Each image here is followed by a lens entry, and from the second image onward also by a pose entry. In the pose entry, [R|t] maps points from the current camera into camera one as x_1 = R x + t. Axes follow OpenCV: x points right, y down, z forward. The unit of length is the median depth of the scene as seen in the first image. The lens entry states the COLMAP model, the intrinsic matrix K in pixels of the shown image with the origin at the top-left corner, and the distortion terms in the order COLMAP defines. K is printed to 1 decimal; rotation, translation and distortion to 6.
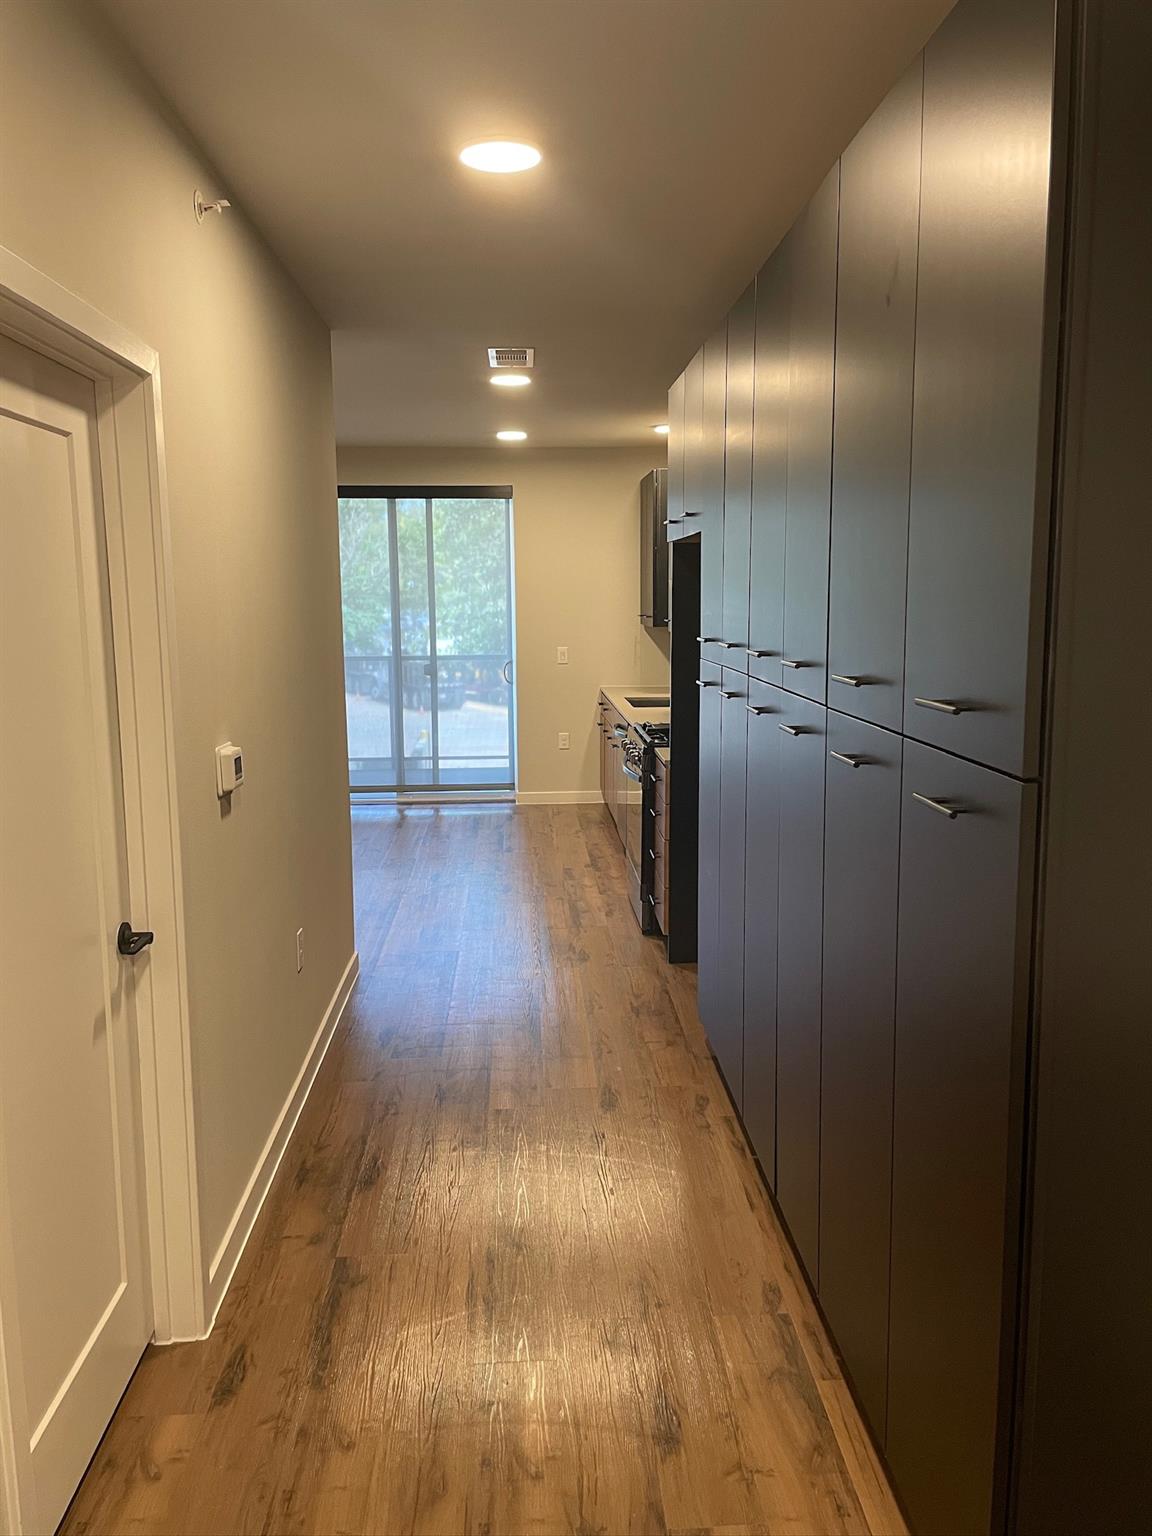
lens RADIAL K [[1182.3, 0, 582.0], [0, 1182.3, 762.1], [0, 0, 1]] dist [-0.002637, -0.001558]
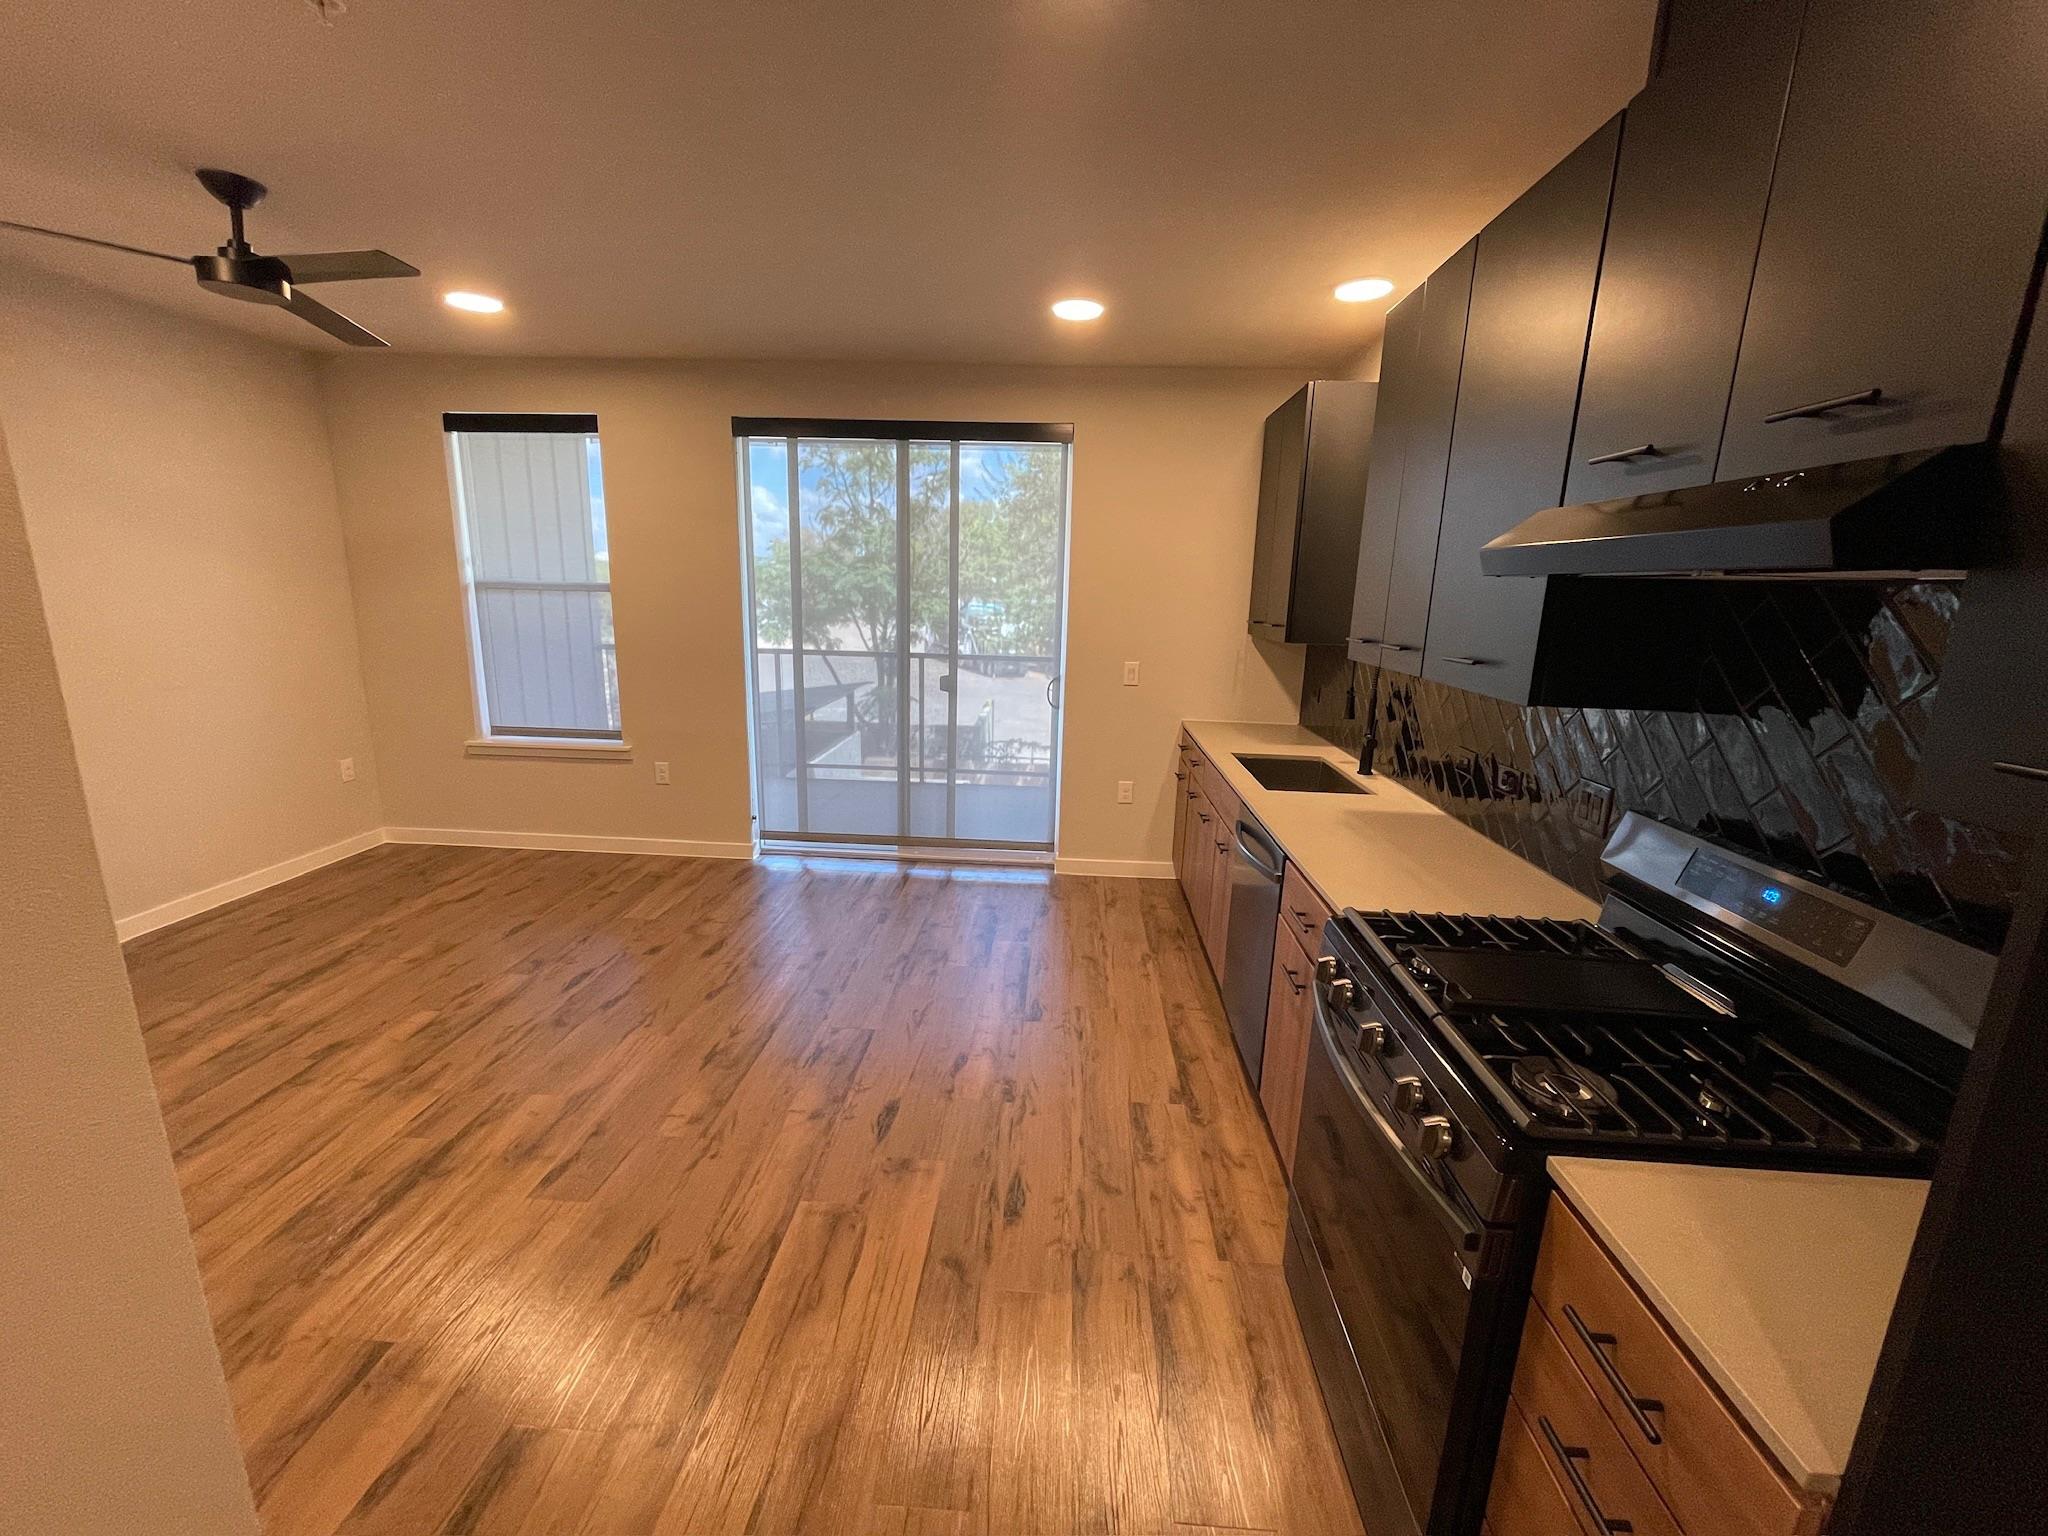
lens RADIAL K [[826.3, 0, 1025.7], [0, 826.3, 770.9], [0, 0, 1]] dist [-0.001362, -0.000555]
pose [[0.993544, 0.056640, -0.098299, -0.026834], [-0.049199, 0.995852, 0.076545, -0.067404], [0.102227, -0.071215, 0.992209, 0.495826]]
